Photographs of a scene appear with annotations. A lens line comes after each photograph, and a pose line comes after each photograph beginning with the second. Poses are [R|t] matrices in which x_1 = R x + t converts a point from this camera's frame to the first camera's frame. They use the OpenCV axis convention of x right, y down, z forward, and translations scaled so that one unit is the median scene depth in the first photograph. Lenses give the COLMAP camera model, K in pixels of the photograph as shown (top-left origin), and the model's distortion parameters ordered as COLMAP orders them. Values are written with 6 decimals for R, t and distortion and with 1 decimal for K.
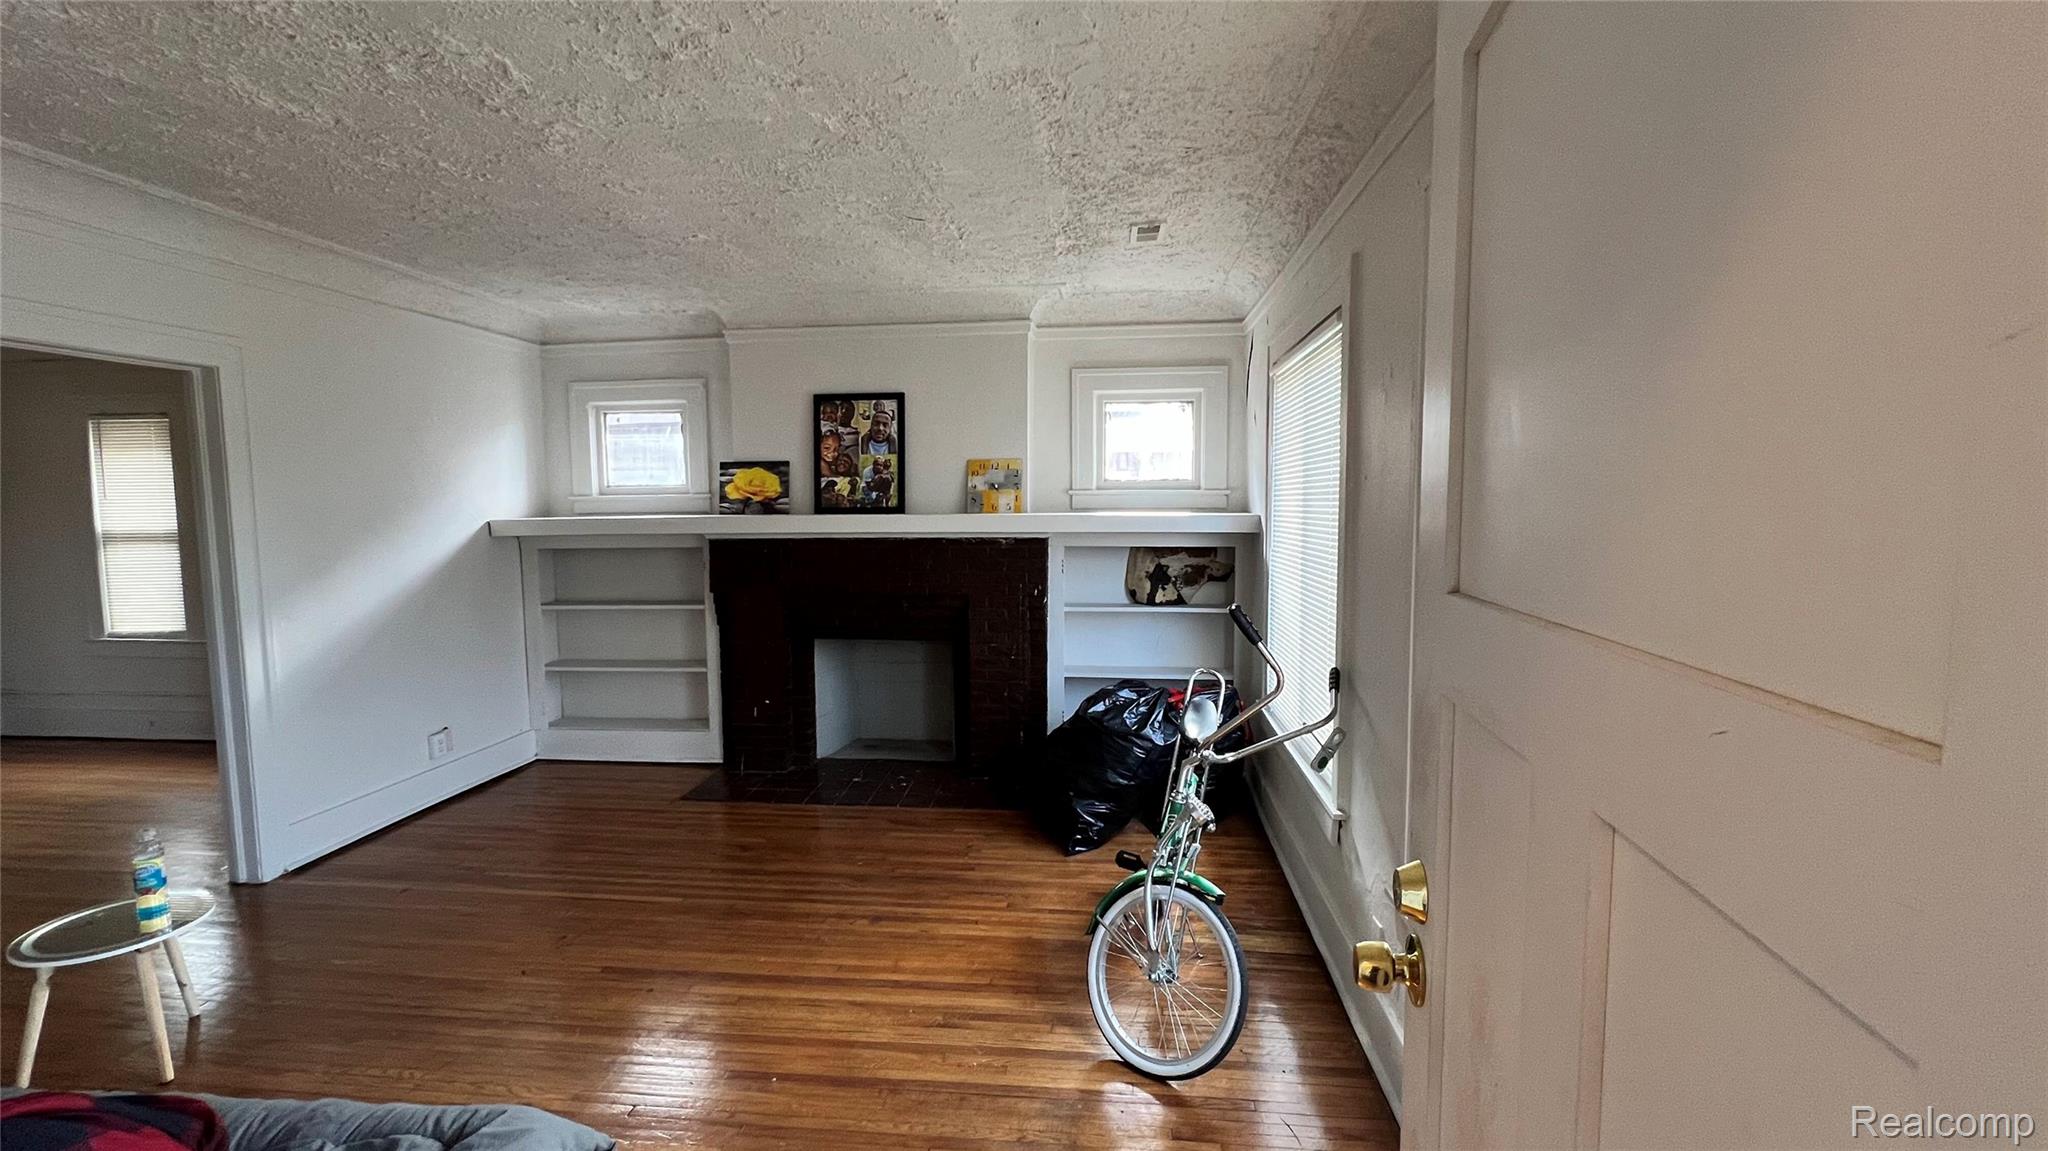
lens RADIAL K [[872.3, 0, 1020.5], [0, 872.3, 572.9], [0, 0, 1]] dist [-0.003670, 0.000639]
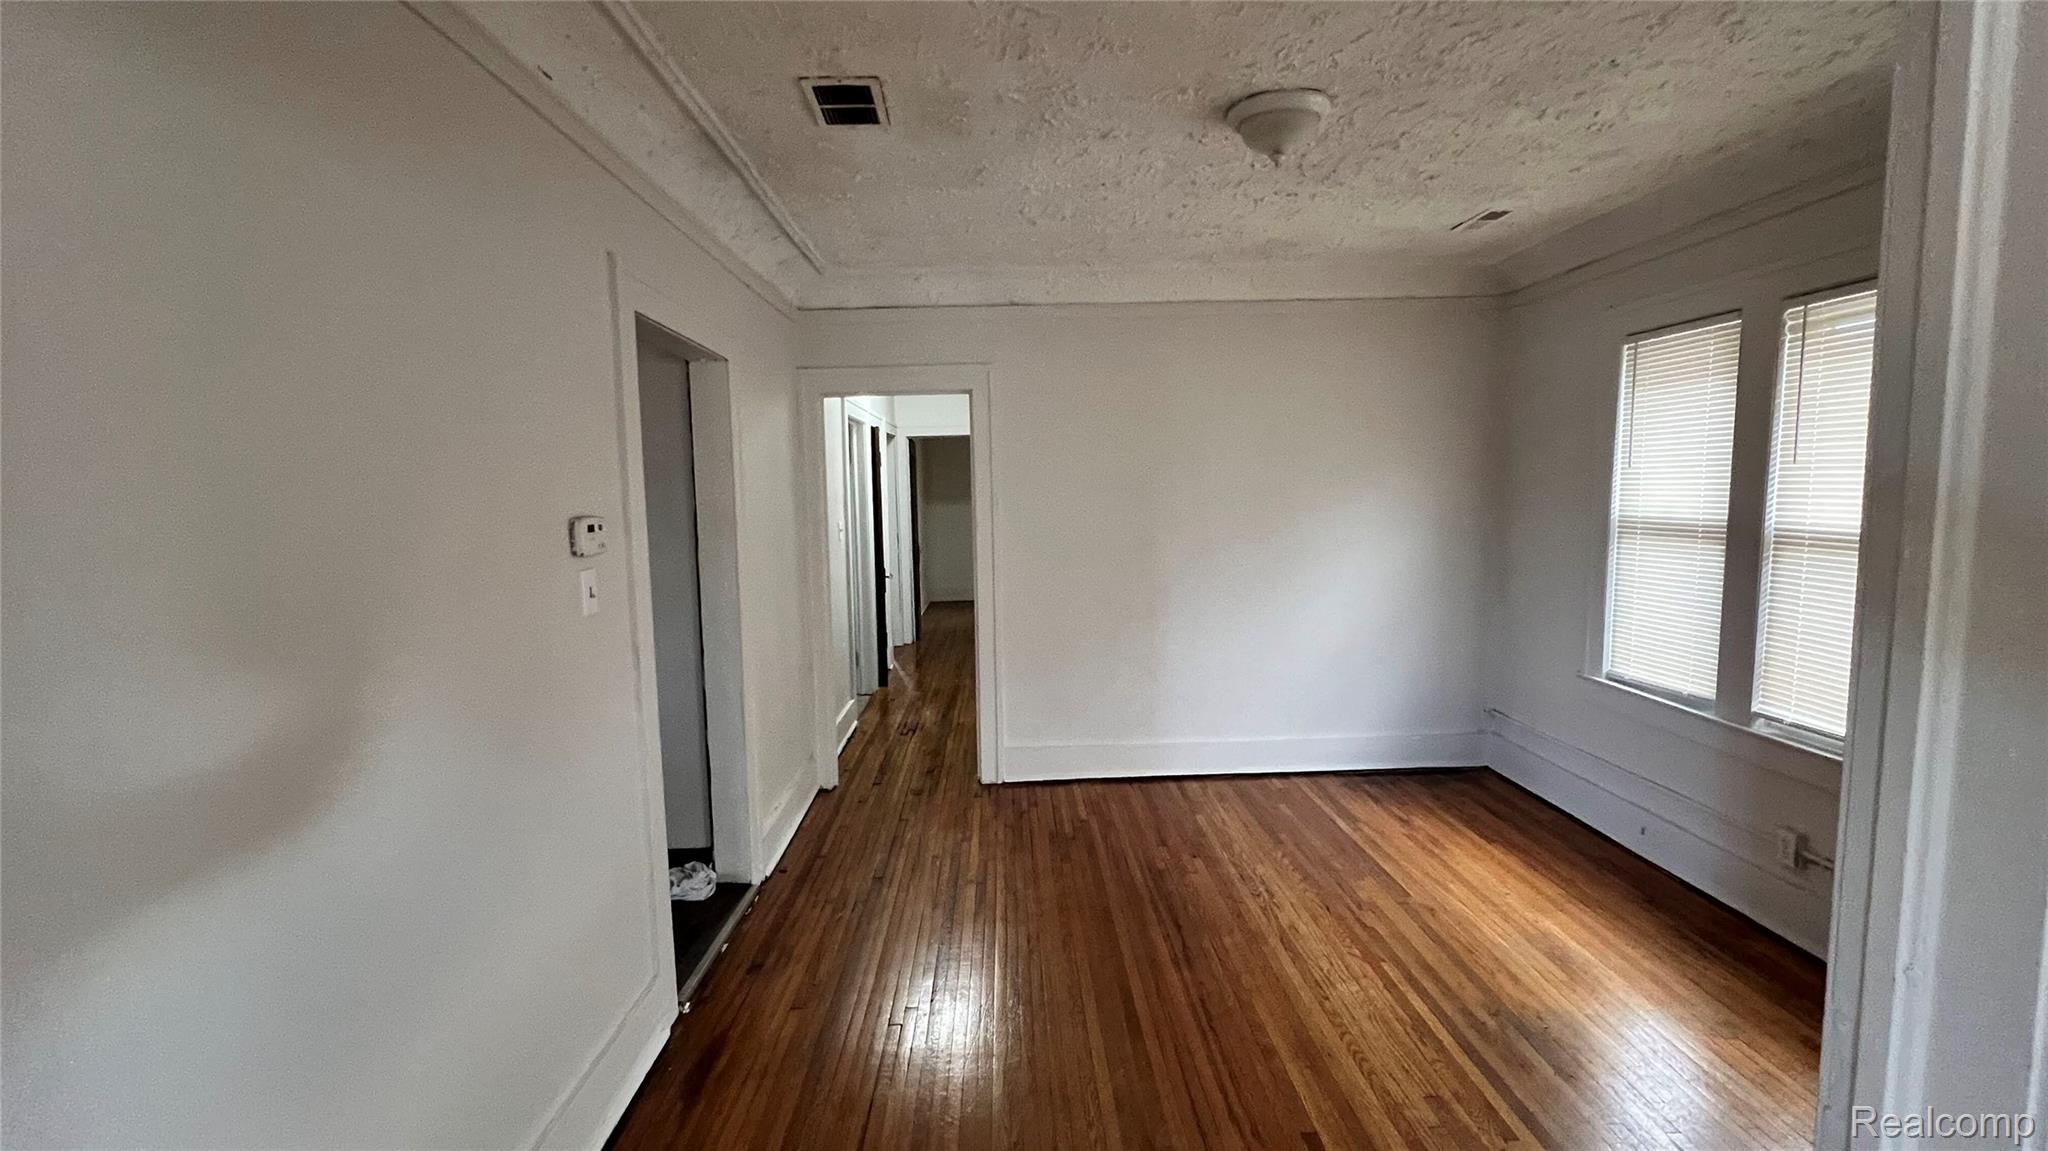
lens RADIAL K [[872.3, 0, 1028.0], [0, 872.3, 577.2], [0, 0, 1]] dist [-0.003670, 0.000639]
pose [[0.145936, 0.103306, -0.983885, -0.701986], [-0.076205, 0.992752, 0.092934, -0.045447], [0.986355, 0.061414, 0.152751, 0.690956]]
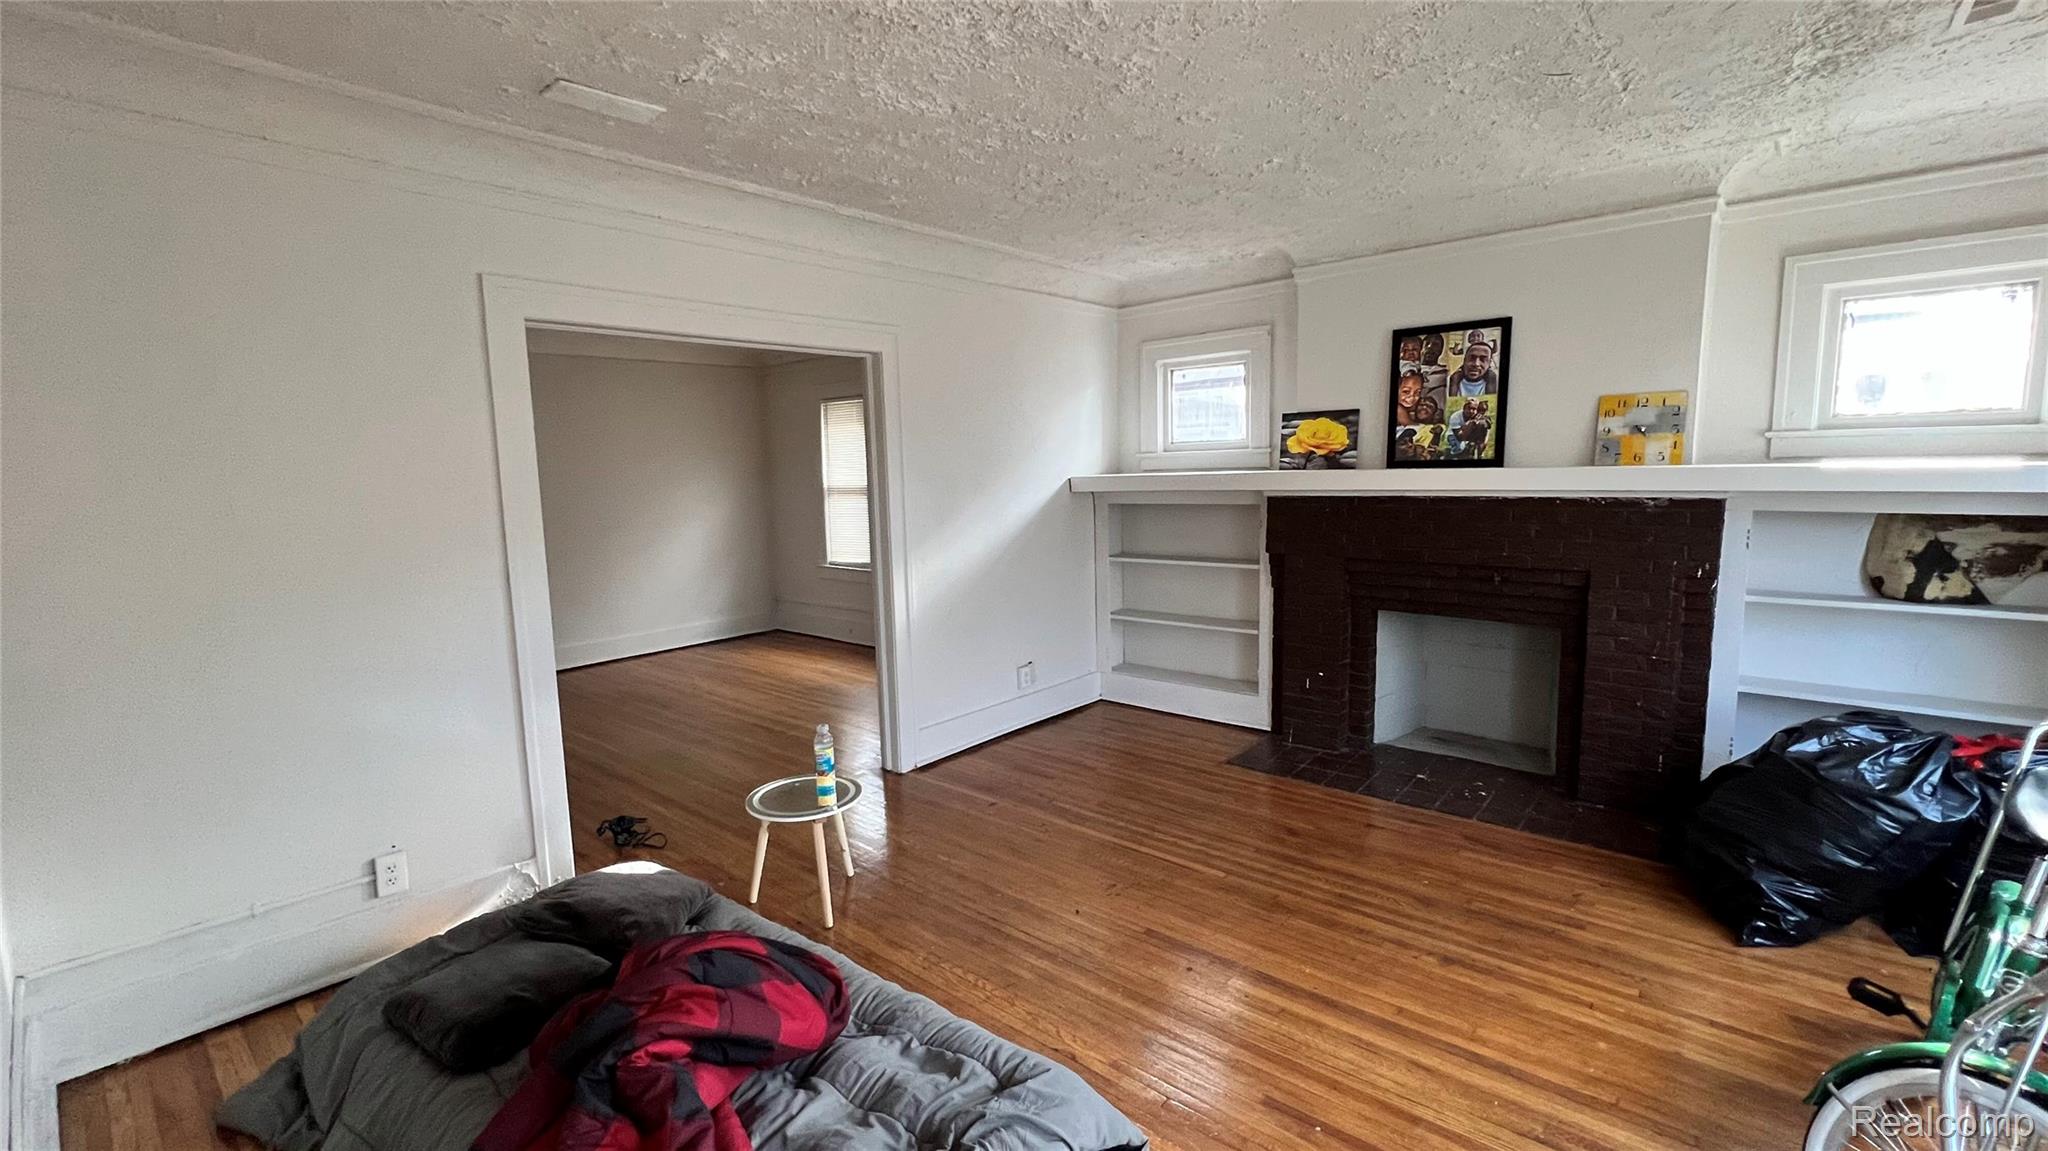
lens RADIAL K [[872.3, 0, 1025.5], [0, 872.3, 572.4], [0, 0, 1]] dist [-0.003670, 0.000639]
pose [[0.821244, 0.058465, -0.567573, -0.038783], [-0.029572, 0.997761, 0.059988, -0.006528], [0.569810, -0.032480, 0.821135, 0.088193]]
